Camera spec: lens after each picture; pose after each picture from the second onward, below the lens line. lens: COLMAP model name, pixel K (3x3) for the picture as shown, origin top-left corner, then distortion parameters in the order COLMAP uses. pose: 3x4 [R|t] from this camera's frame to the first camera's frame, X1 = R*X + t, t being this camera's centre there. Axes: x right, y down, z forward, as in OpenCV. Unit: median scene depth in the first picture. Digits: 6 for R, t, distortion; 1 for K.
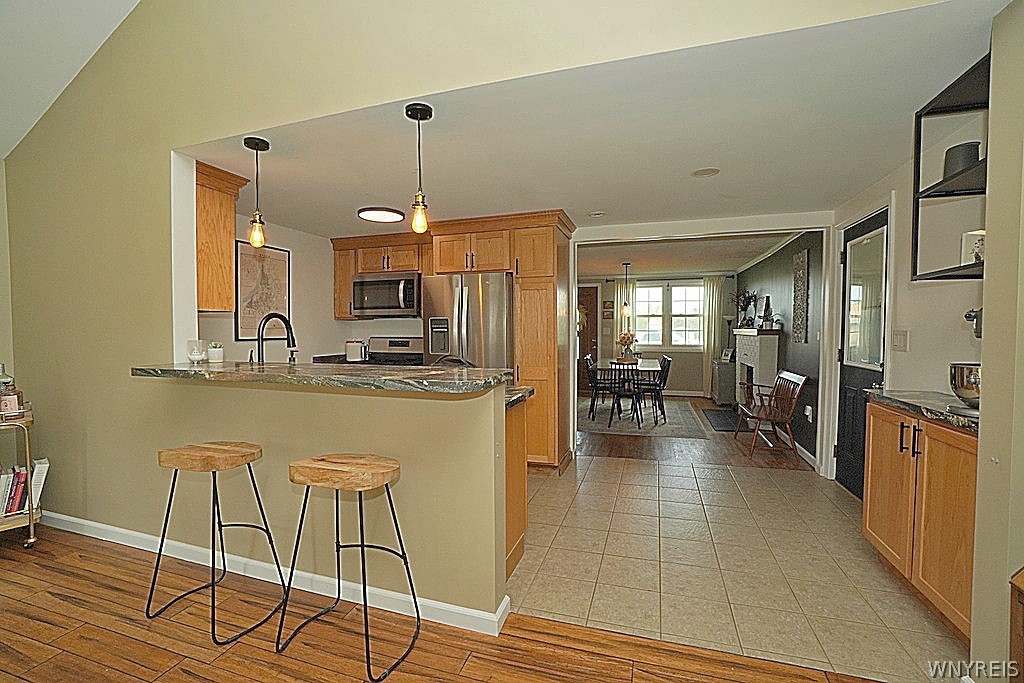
lens RADIAL K [[473.2, 0, 512.0], [0, 473.2, 341.5], [0, 0, 1]] dist [-0.028020, 0.000532]
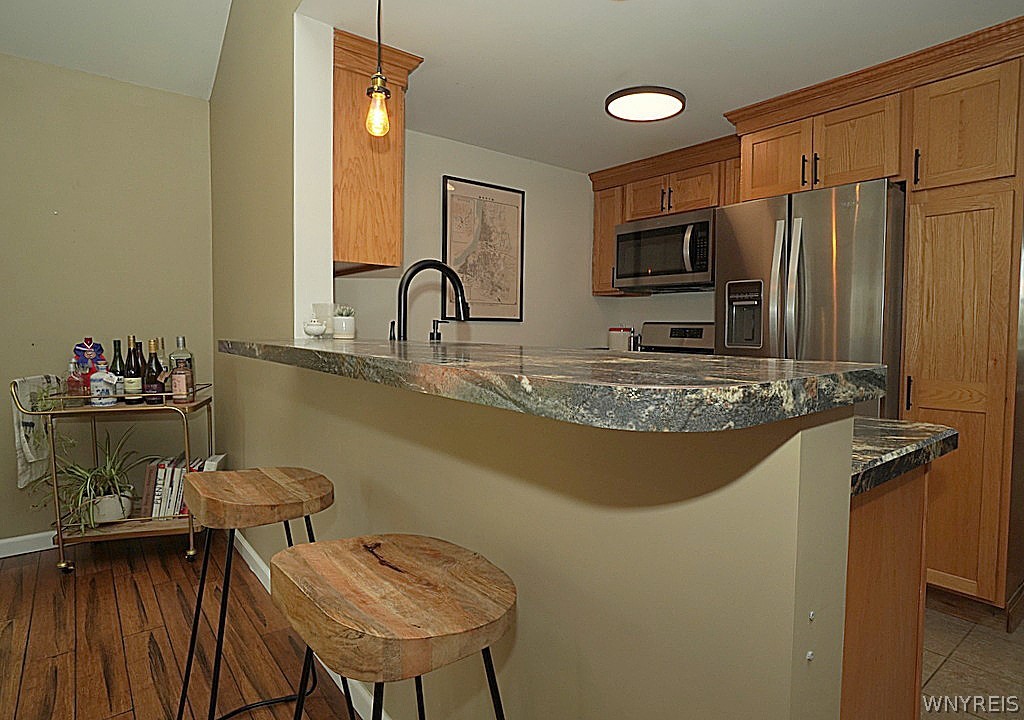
lens RADIAL K [[586.1, 0, 535.0], [0, 586.1, 355.4], [0, 0, 1]] dist [-0.028673, 0.001272]
pose [[0.842890, 0.037005, -0.536812, 0.005718], [-0.029584, 0.999310, 0.022435, 0.026963], [0.537272, -0.003029, 0.843404, 0.305178]]
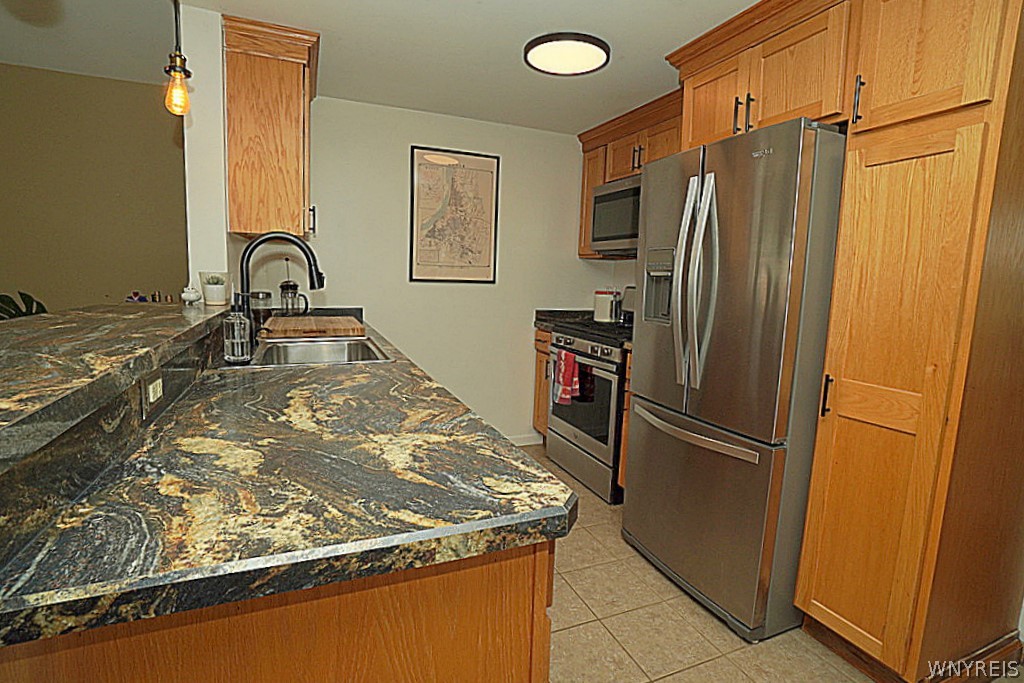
lens RADIAL K [[498.5, 0, 512.0], [0, 498.5, 341.5], [0, 0, 1]] dist [-0.064817, 0.023697]
pose [[0.644154, 0.125708, -0.754495, 0.136638], [-0.055805, 0.991497, 0.117552, -0.007363], [0.762857, -0.033617, 0.645692, 0.556844]]
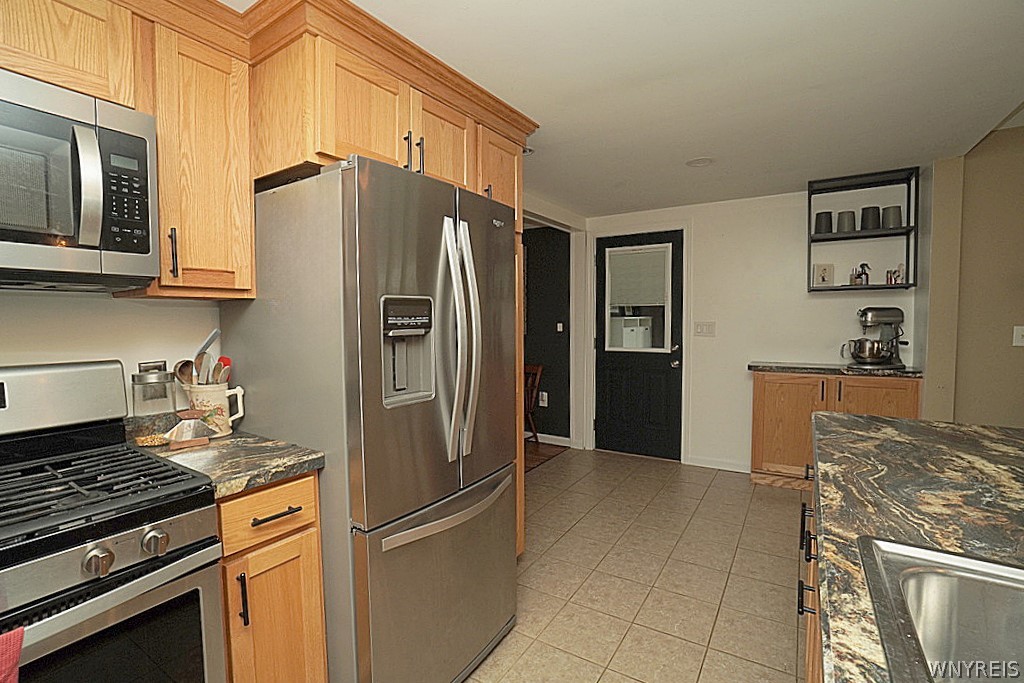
lens RADIAL K [[473.2, 0, 512.0], [0, 473.2, 341.5], [0, 0, 1]] dist [-0.028020, 0.000532]
pose [[0.254110, -0.031605, 0.966659, -0.453290], [0.037249, 0.999044, 0.022872, -0.022954], [-0.966458, 0.030195, 0.255045, 0.836004]]
